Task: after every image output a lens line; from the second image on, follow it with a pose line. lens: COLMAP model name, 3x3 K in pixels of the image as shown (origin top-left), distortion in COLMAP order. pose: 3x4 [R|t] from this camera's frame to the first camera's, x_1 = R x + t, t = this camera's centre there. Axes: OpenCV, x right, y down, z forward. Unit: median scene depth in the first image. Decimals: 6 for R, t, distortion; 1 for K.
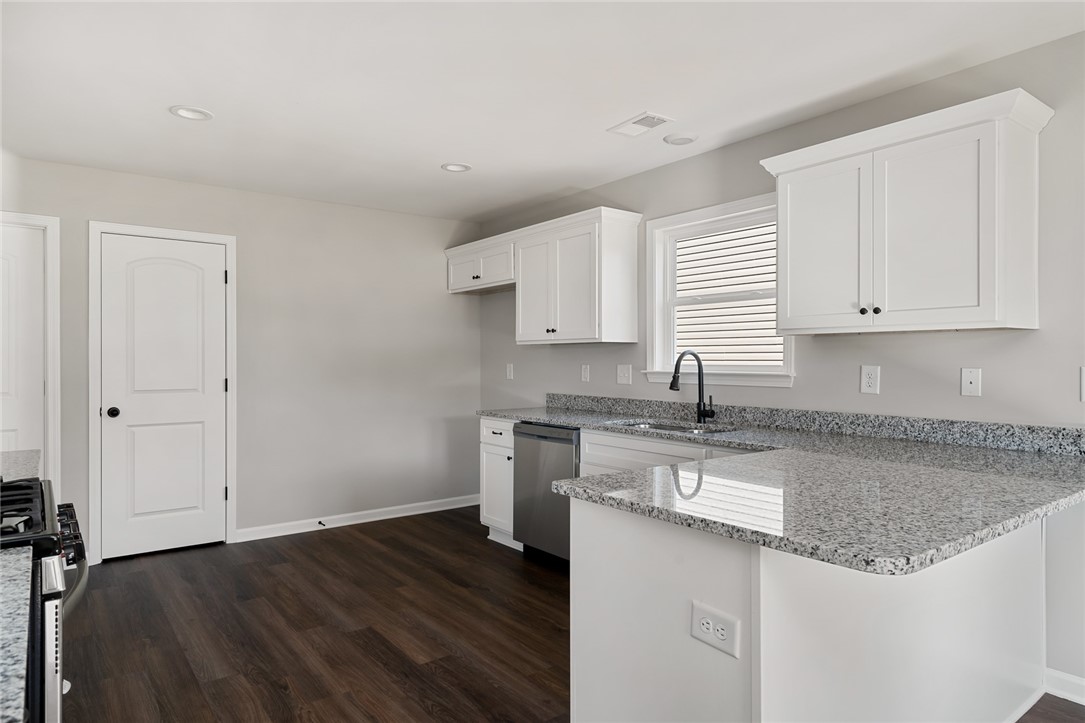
lens RADIAL K [[654.3, 0, 542.5], [0, 654.3, 361.5], [0, 0, 1]] dist [0.022676, -0.000532]
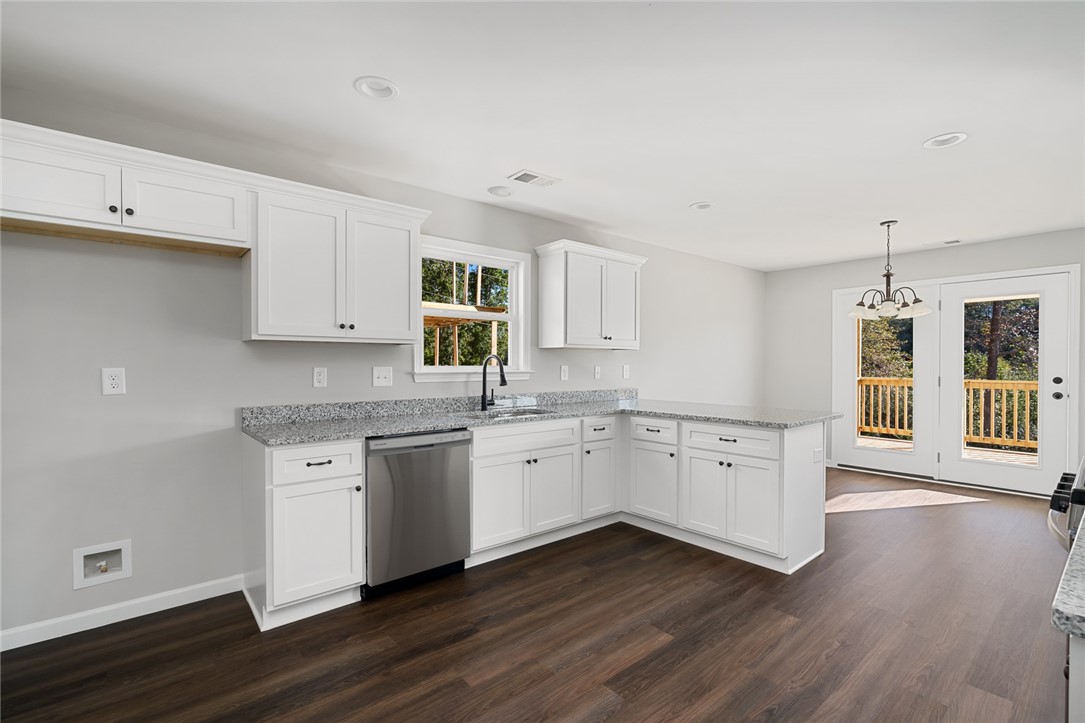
lens RADIAL K [[483.7, 0, 542.7], [0, 483.7, 368.3], [0, 0, 1]] dist [-0.002117, 0.000188]
pose [[-0.041917, -0.008400, 0.999086, -0.739036], [0.002500, 0.999961, 0.008512, 0.001857], [-0.999118, 0.002855, -0.041895, 0.943990]]
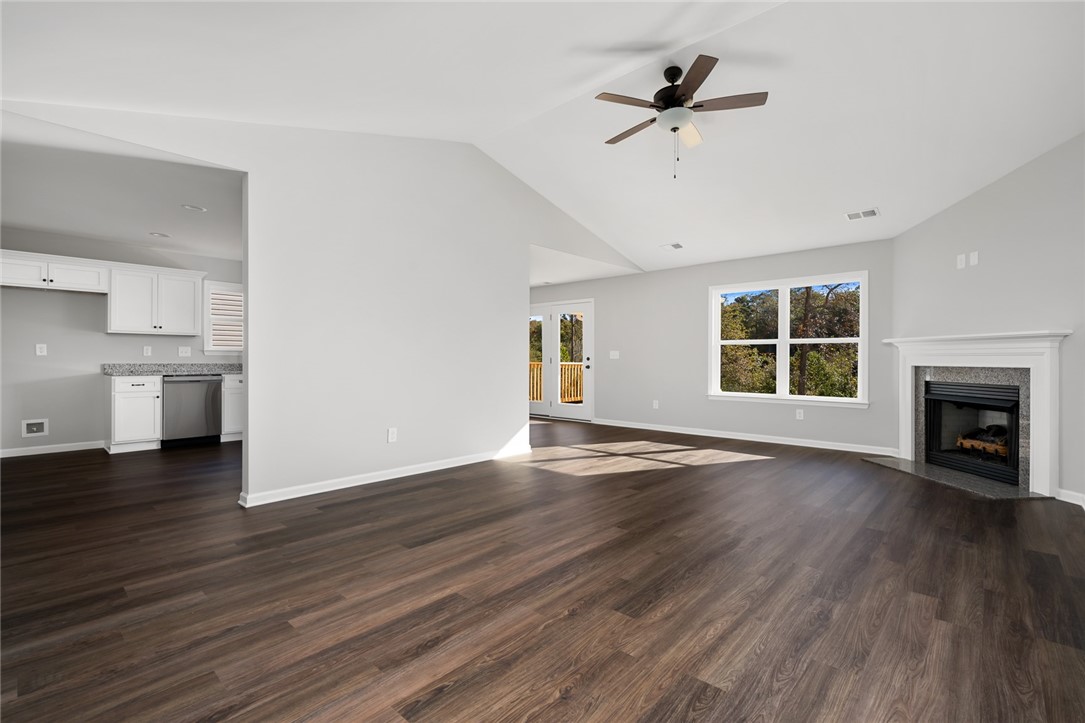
lens RADIAL K [[490.4, 0, 542.5], [0, 490.4, 361.5], [0, 0, 1]] dist [0.000349, -0.000054]
pose [[-0.180685, -0.003863, 0.983533, -1.849121], [-0.002013, 0.999992, 0.003558, 0.050576], [-0.983539, -0.001337, -0.180691, 0.233861]]
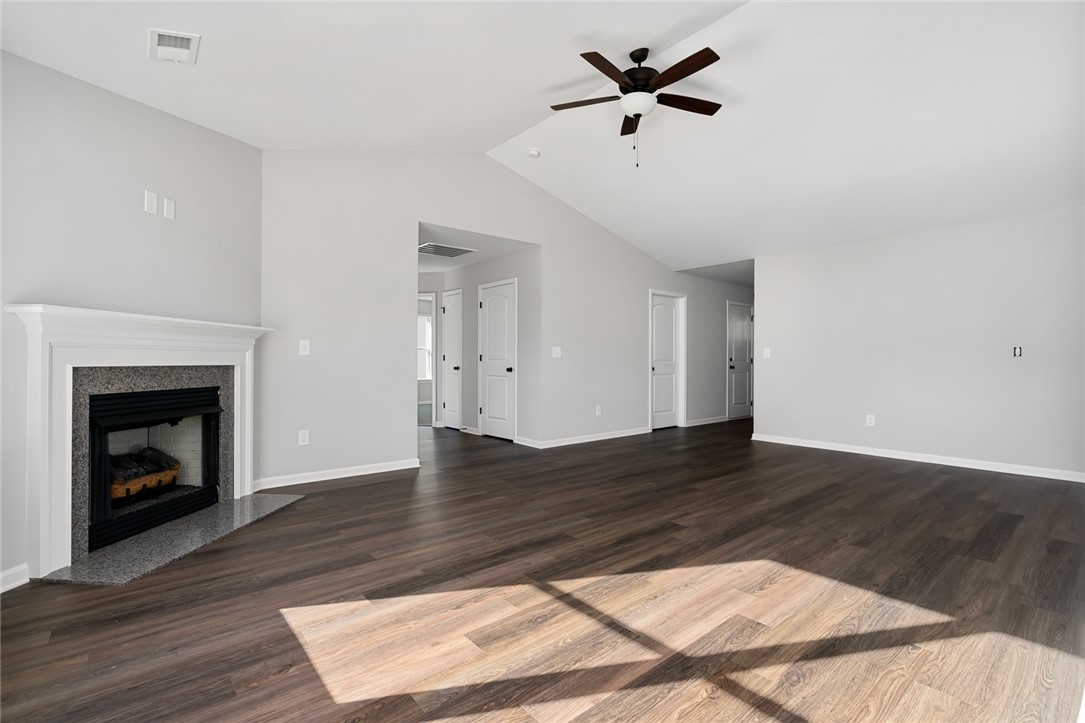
lens RADIAL K [[490.4, 0, 542.5], [0, 490.4, 361.5], [0, 0, 1]] dist [0.000349, -0.000054]
pose [[0.044346, 0.000435, -0.999016, 2.323413], [-0.004527, 0.999990, 0.000235, 0.061403], [0.999006, 0.004512, 0.044348, -1.257686]]
